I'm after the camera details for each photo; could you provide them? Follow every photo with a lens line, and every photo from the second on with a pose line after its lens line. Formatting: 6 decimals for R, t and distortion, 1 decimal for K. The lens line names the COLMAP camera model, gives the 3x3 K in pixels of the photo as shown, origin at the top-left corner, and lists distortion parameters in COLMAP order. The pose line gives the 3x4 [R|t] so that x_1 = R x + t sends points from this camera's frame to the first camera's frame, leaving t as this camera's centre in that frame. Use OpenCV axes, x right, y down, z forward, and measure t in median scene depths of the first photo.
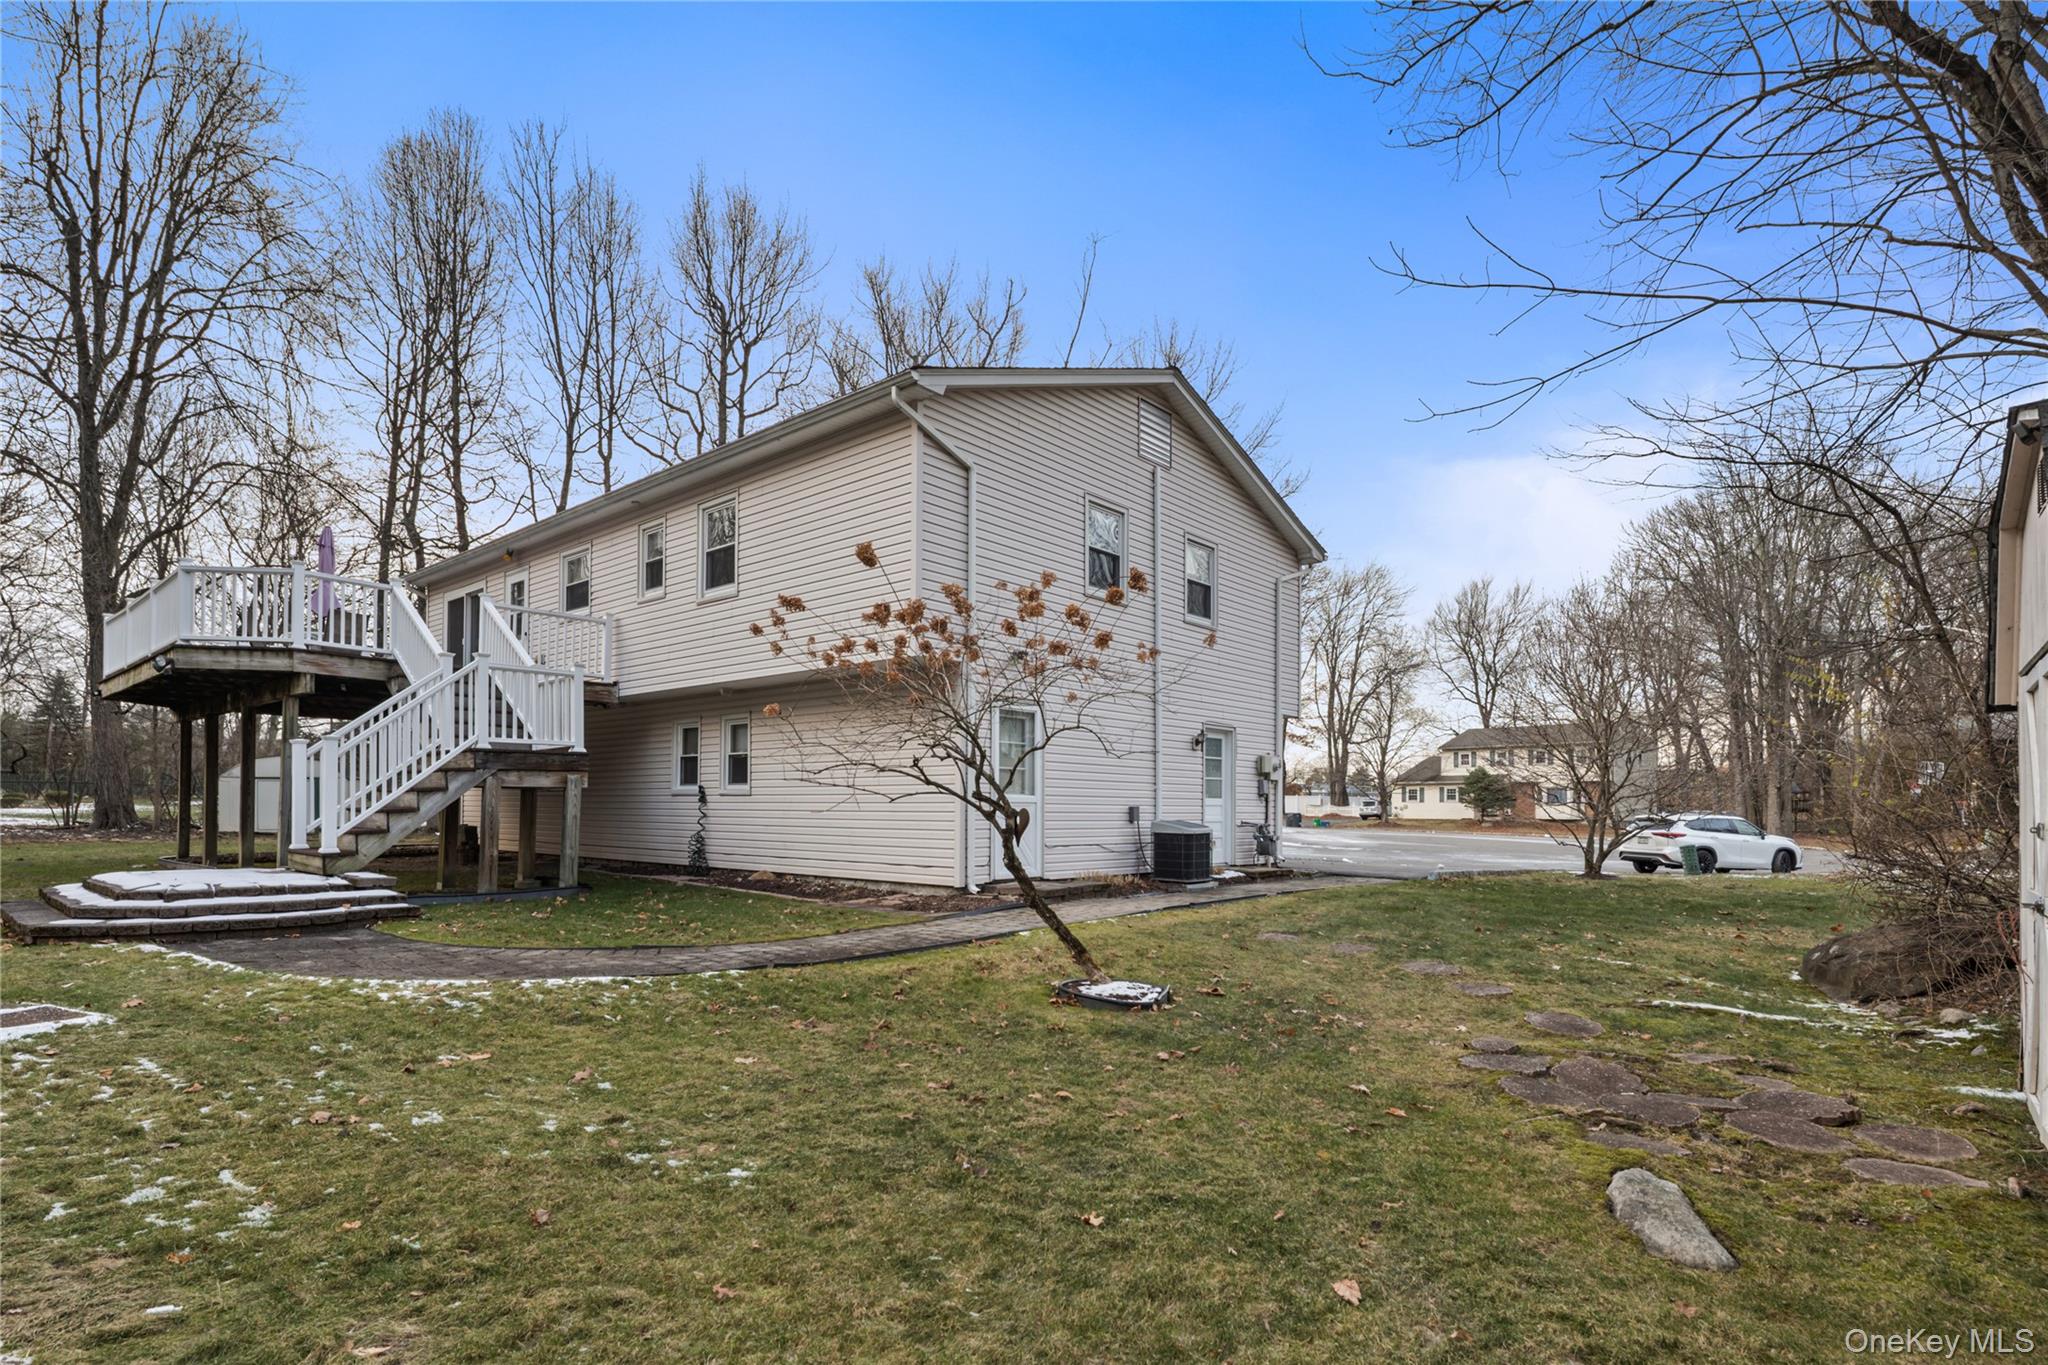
lens RADIAL K [[999.8, 0, 1016.0], [0, 999.8, 790.0], [0, 0, 1]] dist [0.001646, -0.004750]
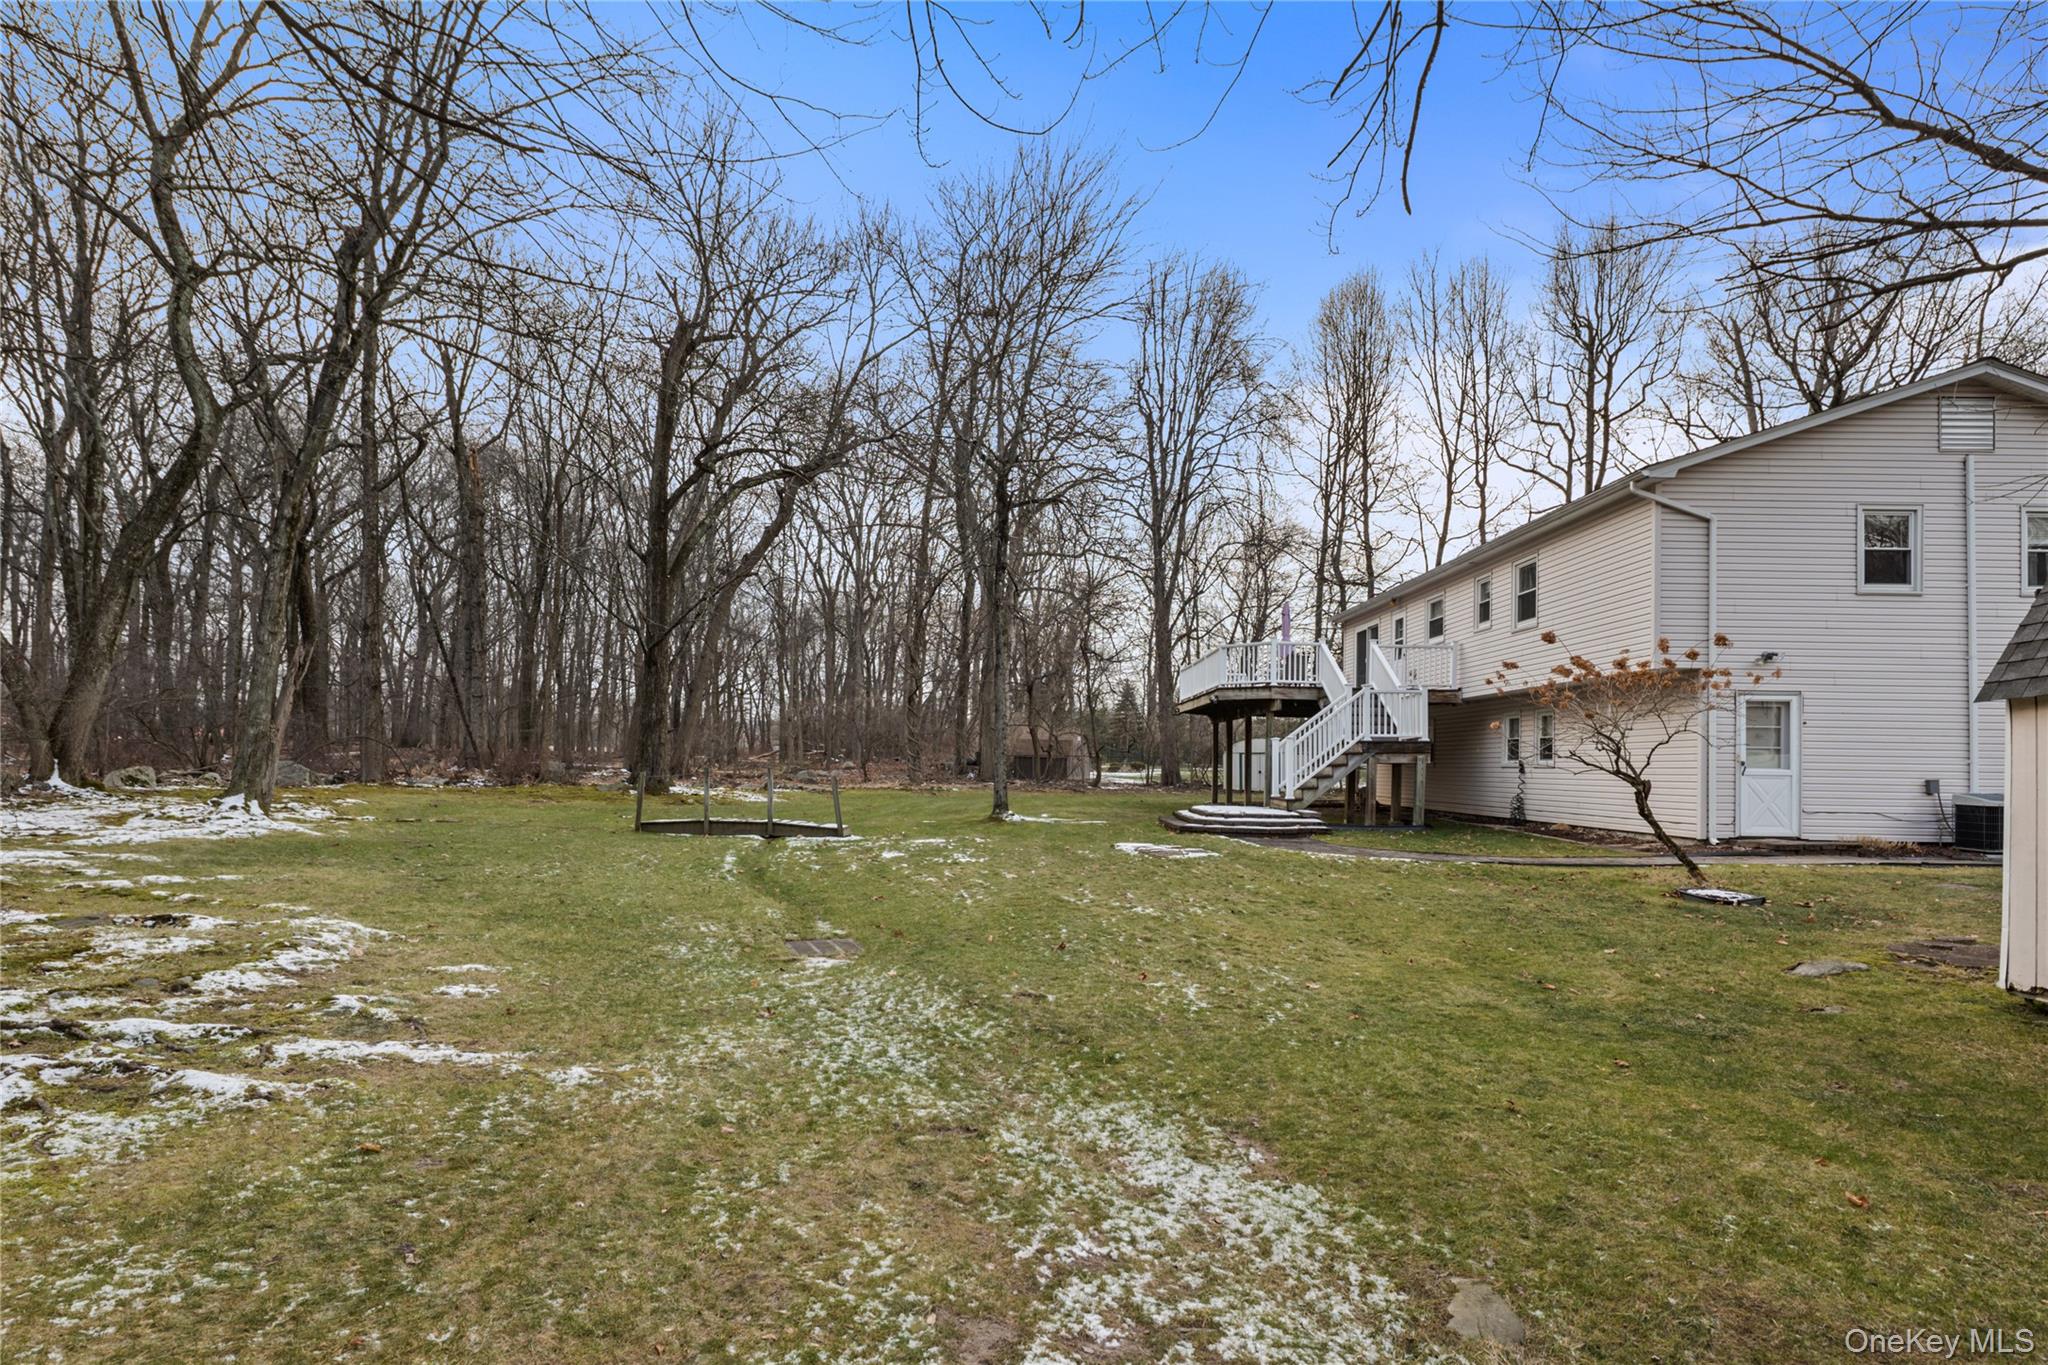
lens RADIAL K [[947.1, 0, 1033.1], [0, 947.1, 764.9], [0, 0, 1]] dist [0.013094, -0.000097]
pose [[0.652185, 0.000397, -0.758060, 0.231863], [0.005493, 0.999971, 0.005250, -0.008814], [0.758040, -0.007588, 0.652164, -0.350525]]
